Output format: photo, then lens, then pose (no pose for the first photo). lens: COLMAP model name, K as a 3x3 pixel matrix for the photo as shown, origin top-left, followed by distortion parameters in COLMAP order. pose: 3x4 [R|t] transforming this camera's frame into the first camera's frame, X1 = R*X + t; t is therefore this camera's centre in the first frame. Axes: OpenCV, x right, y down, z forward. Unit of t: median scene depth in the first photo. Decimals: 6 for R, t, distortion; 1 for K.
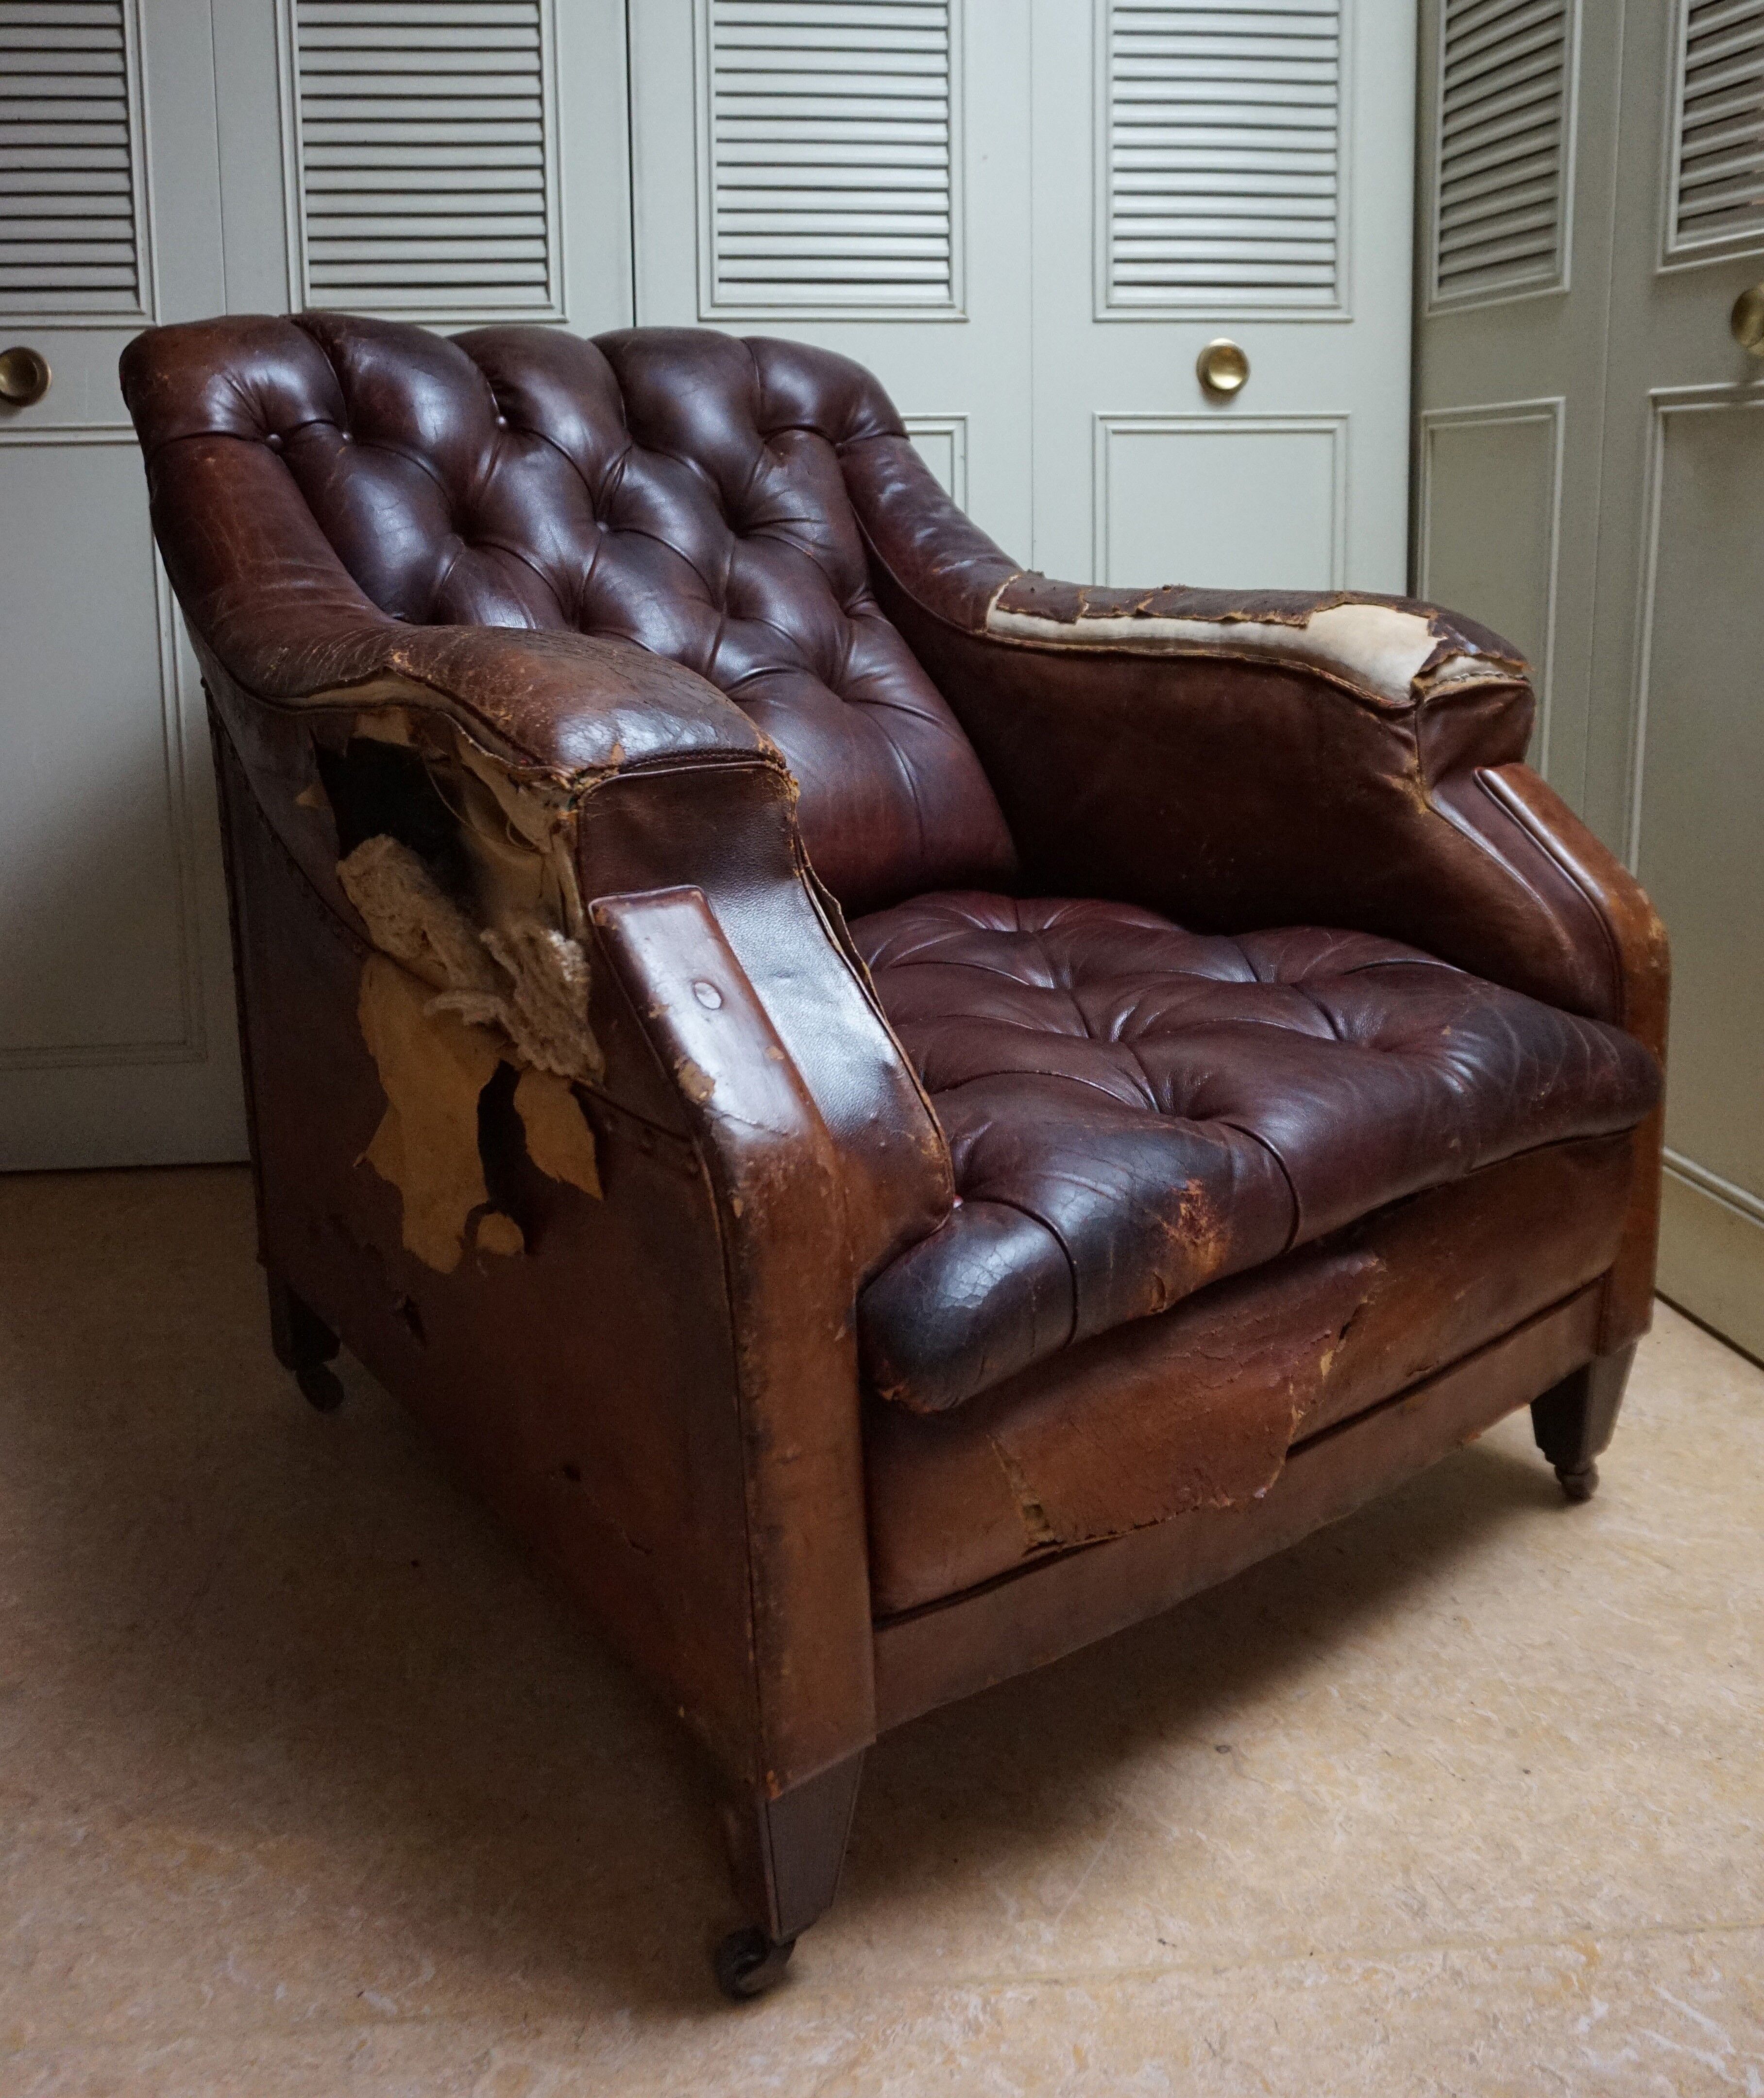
lens RADIAL K [[1881.9, 0, 874.4], [0, 1881.9, 820.8], [0, 0, 1]] dist [-0.040267, -0.004941]
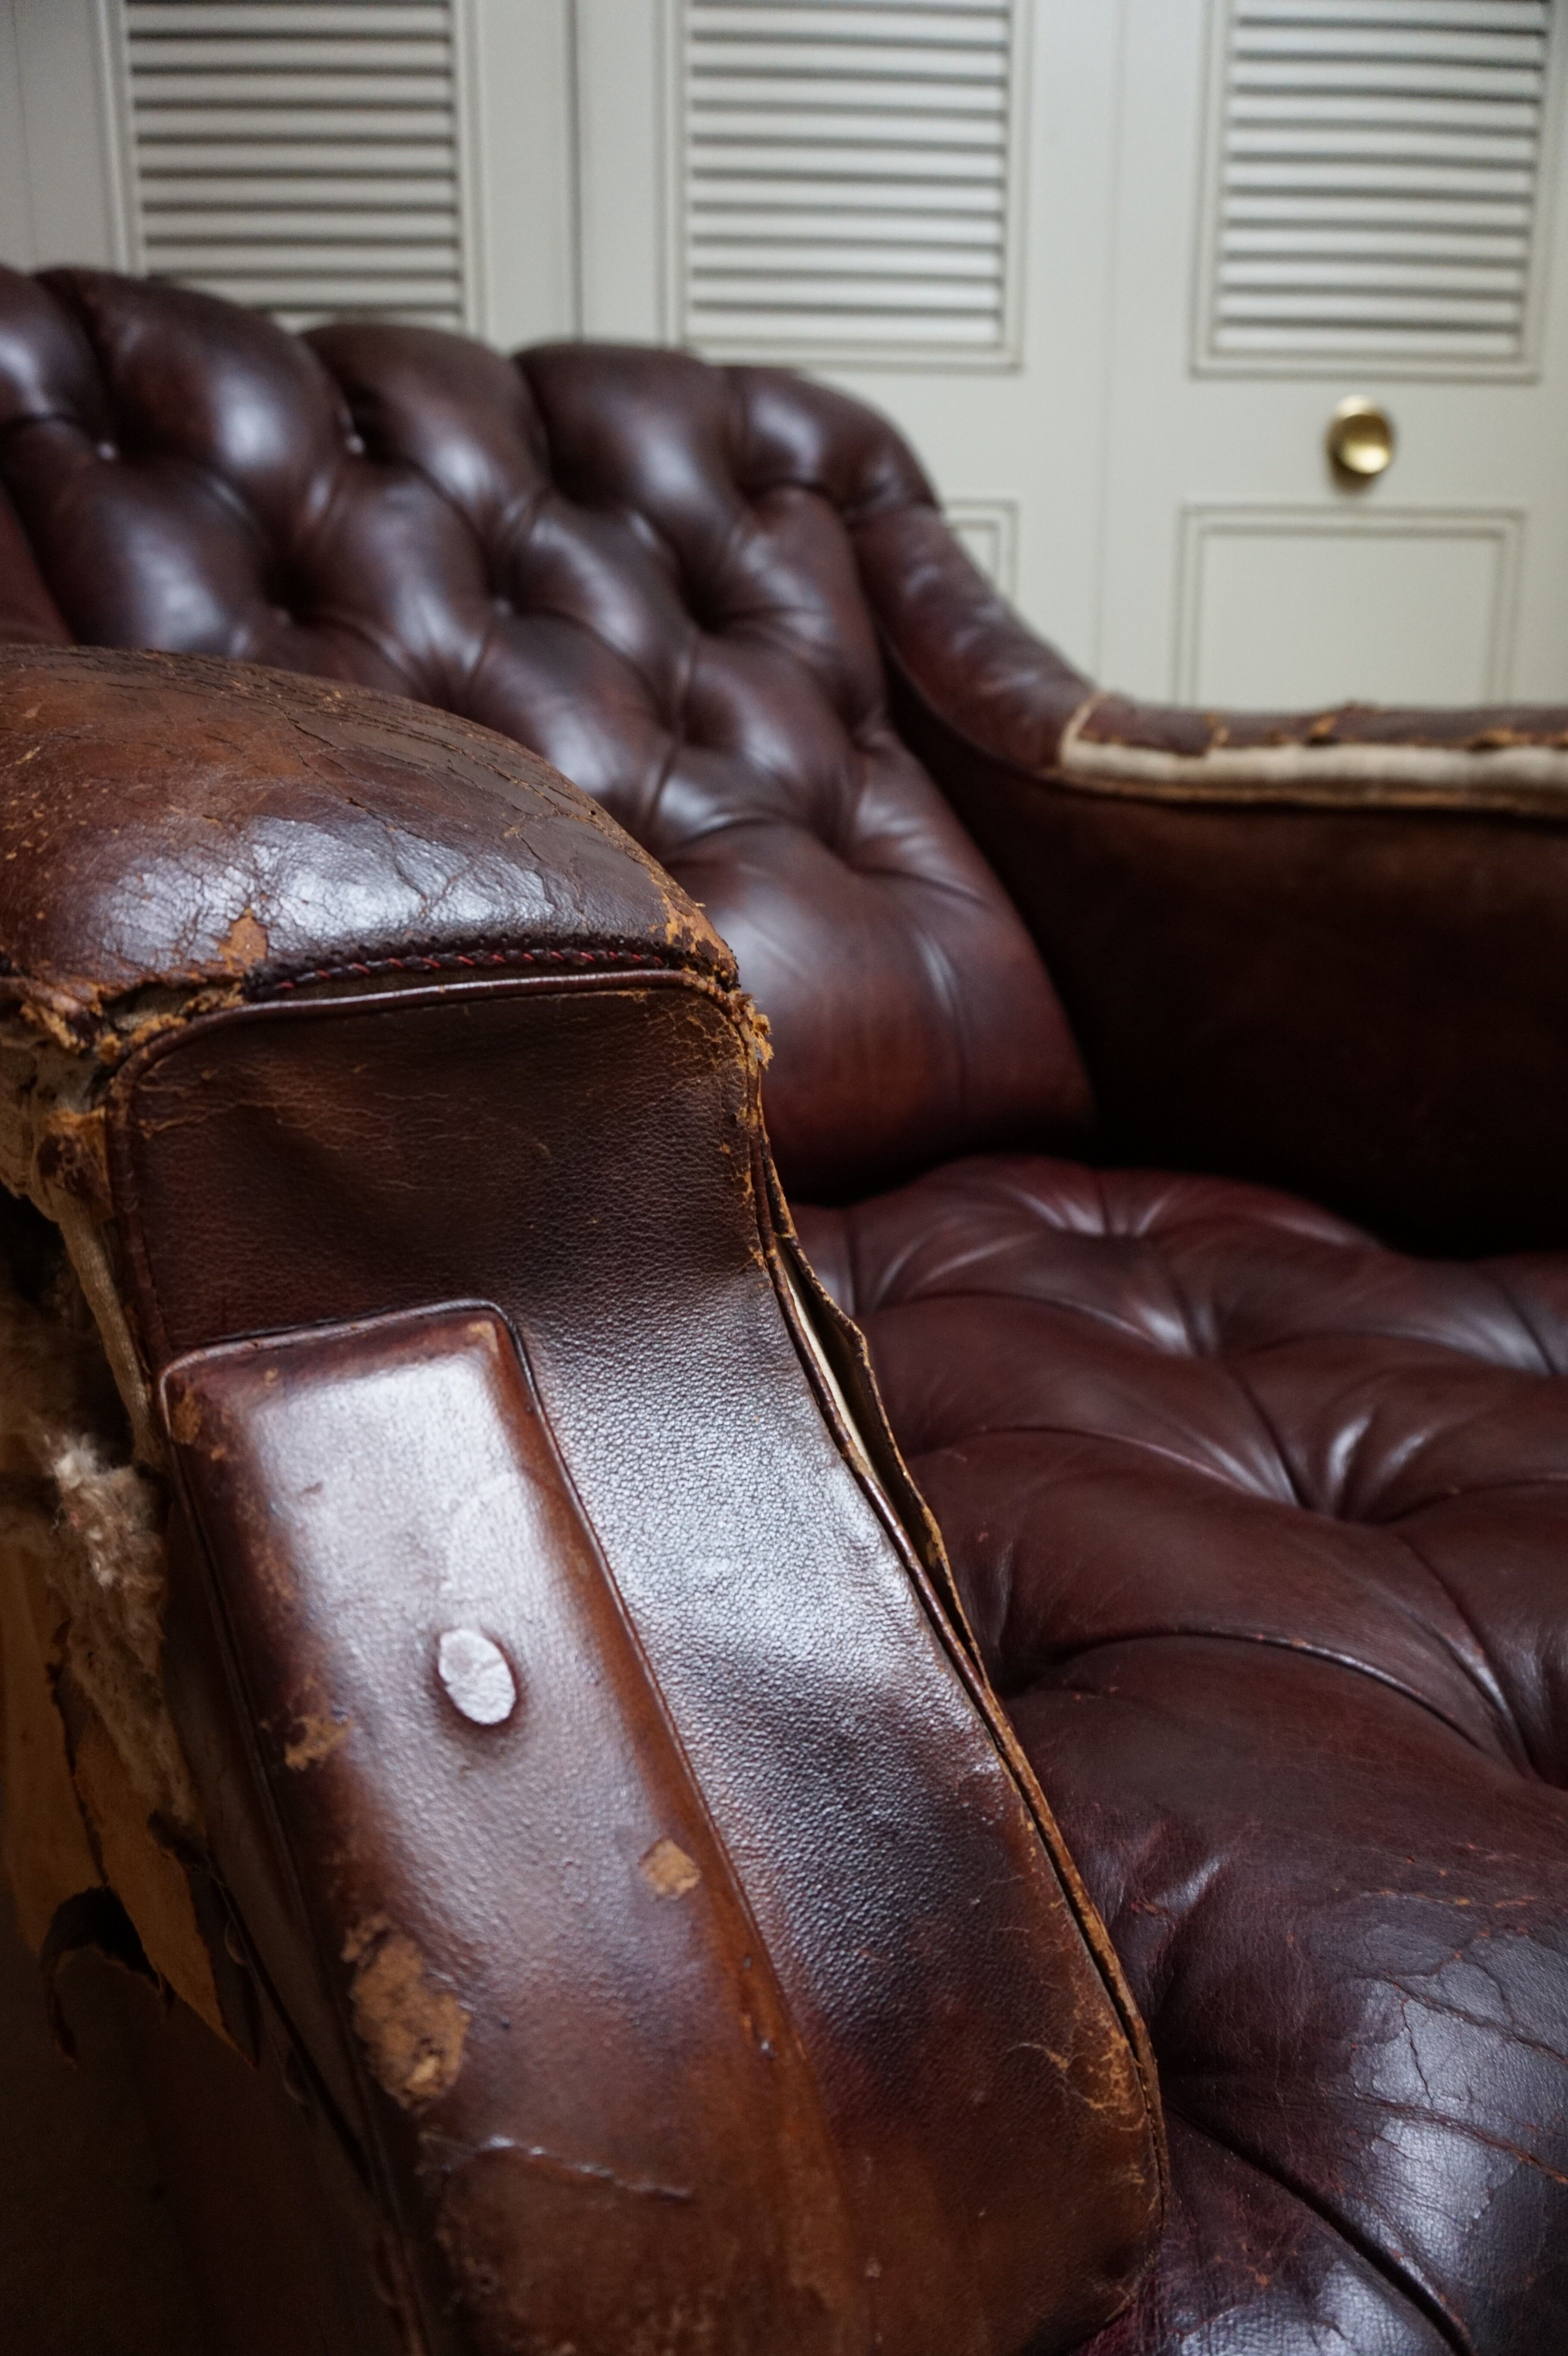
lens RADIAL K [[1630.4, 0, 784.0], [0, 1630.4, 1178.0], [0, 0, 1]] dist [-0.028569, 0.006043]
pose [[0.998841, 0.027683, -0.039381, -0.015513], [-0.023363, 0.994069, 0.106211, -0.017071], [0.042087, -0.105168, 0.993563, 0.448397]]
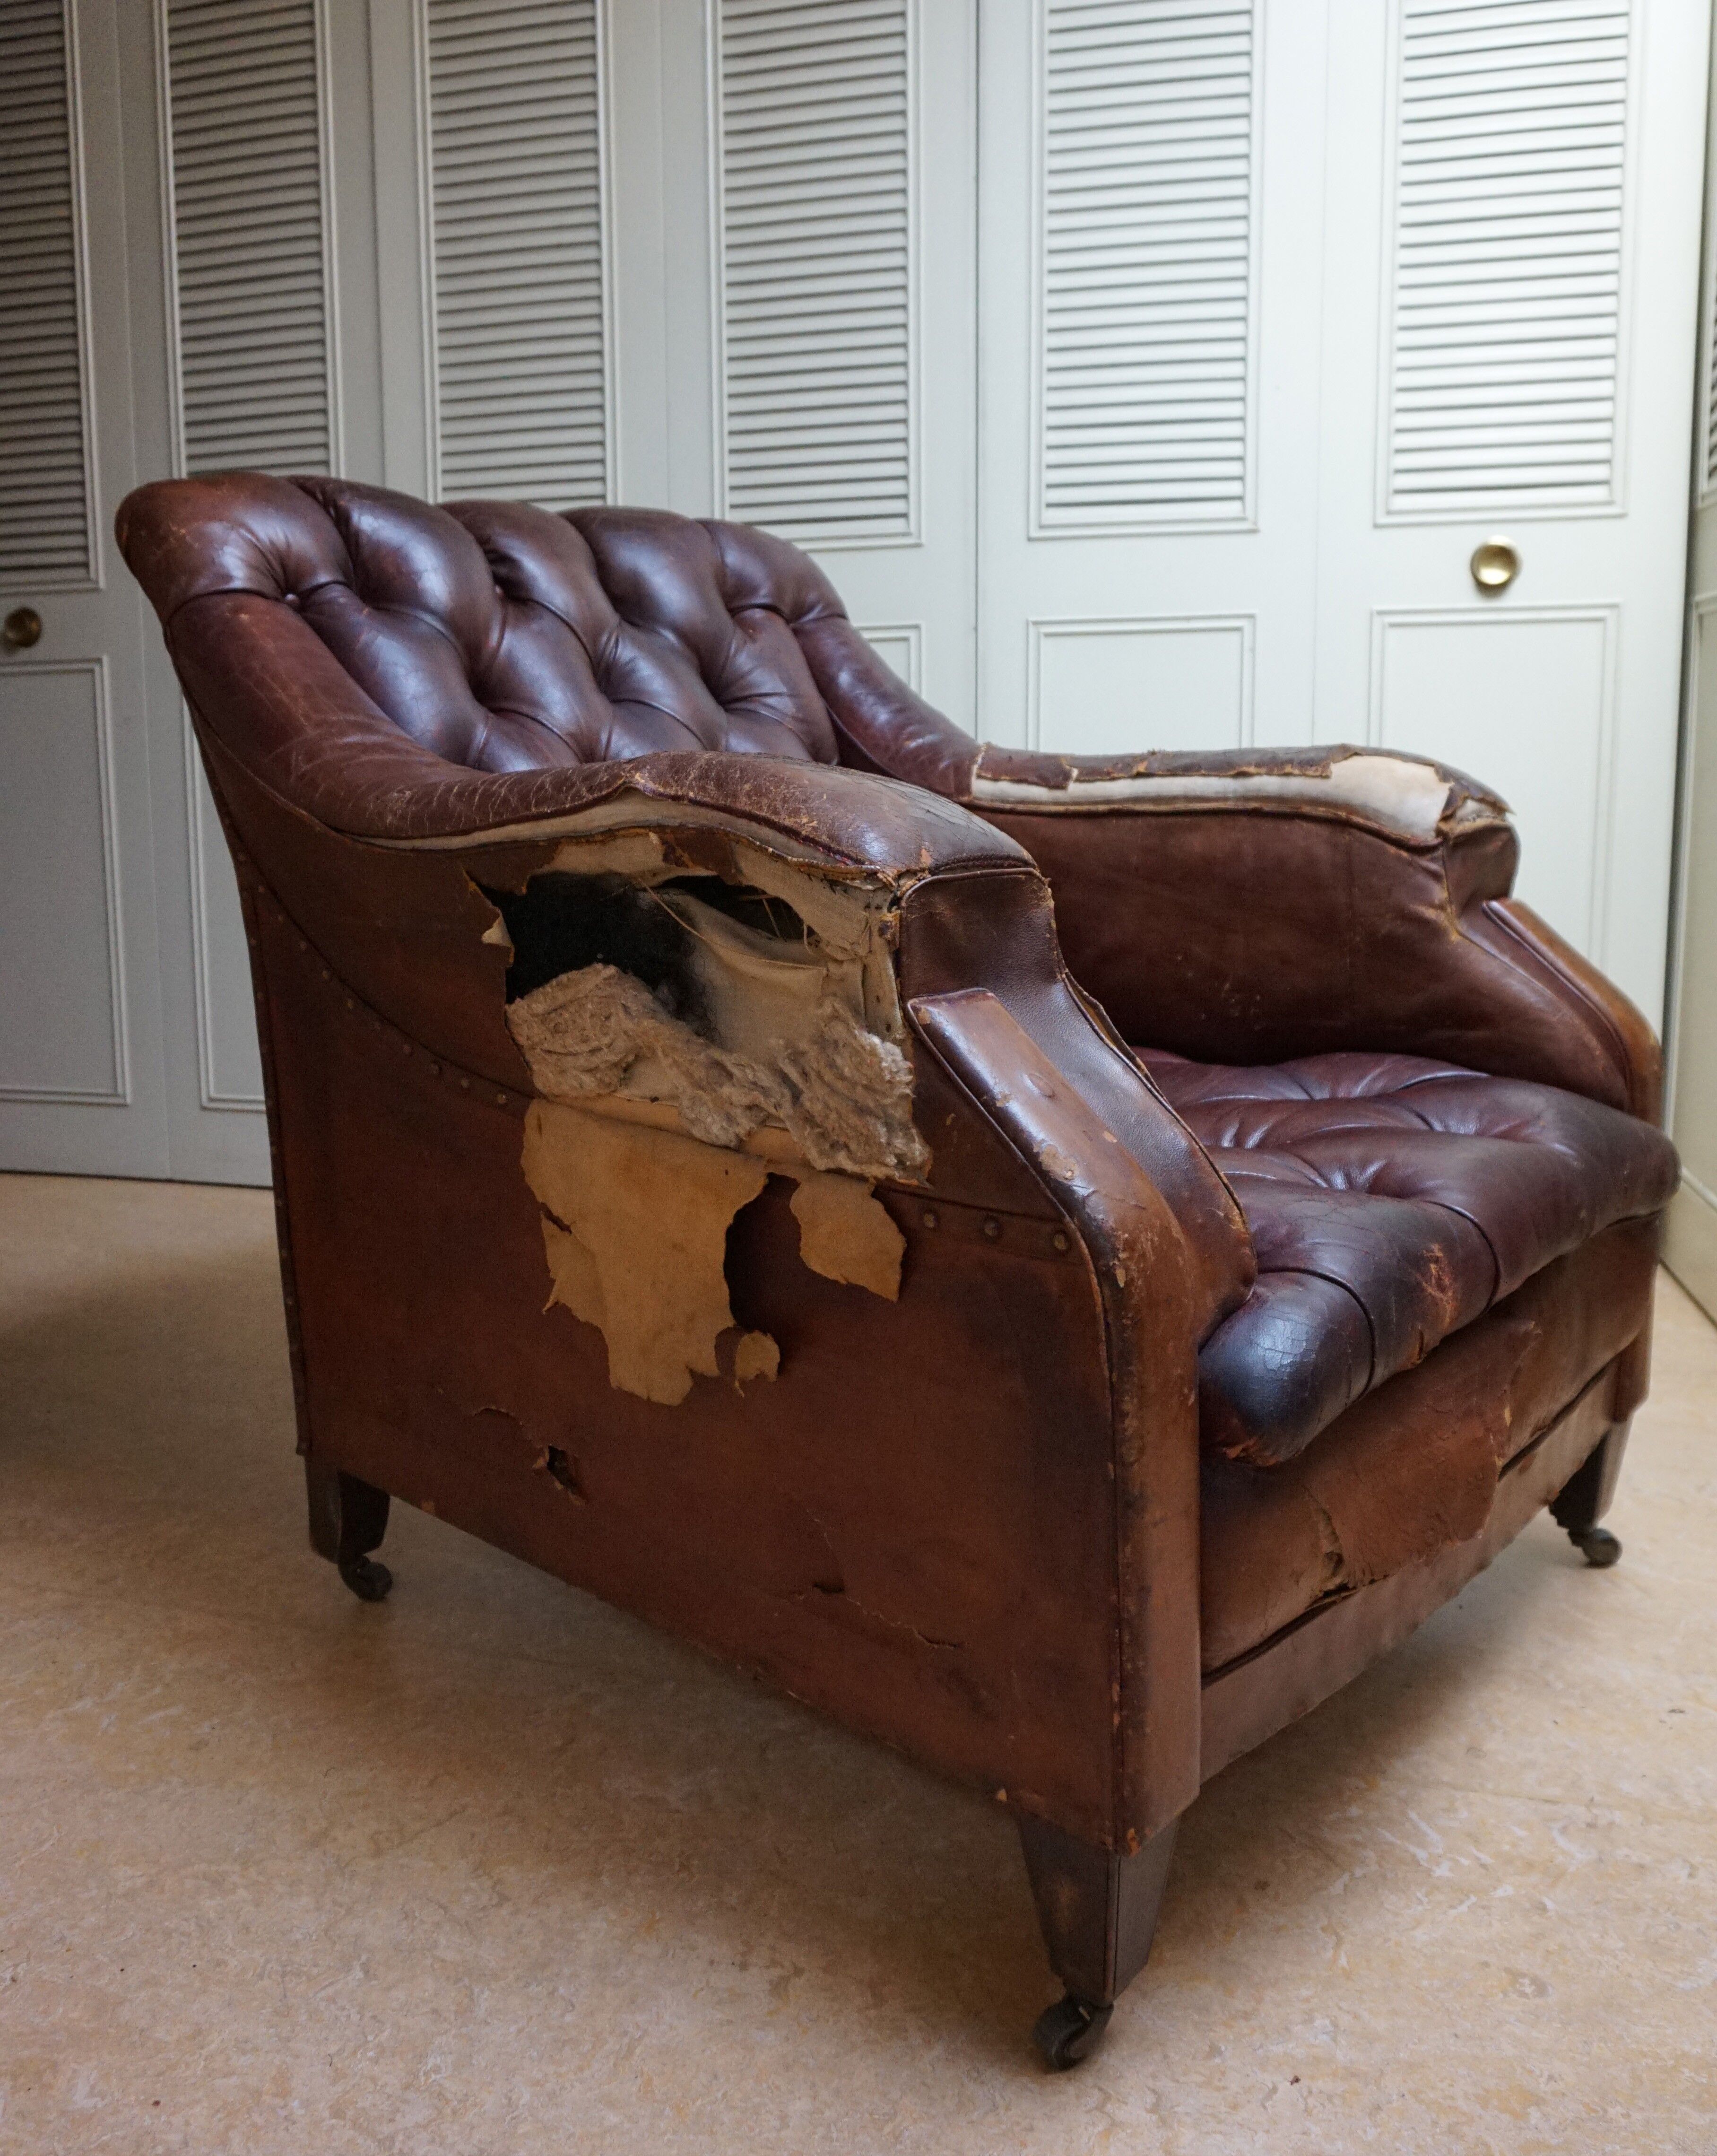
lens RADIAL K [[1806.2, 0, 858.5], [0, 1806.2, 1078.0], [0, 0, 1]] dist [0.039480, -0.287471]
pose [[0.979227, -0.041685, 0.198435, -0.237085], [0.040125, 0.999124, 0.011881, 0.045324], [-0.198757, -0.003672, 0.980042, 0.028823]]
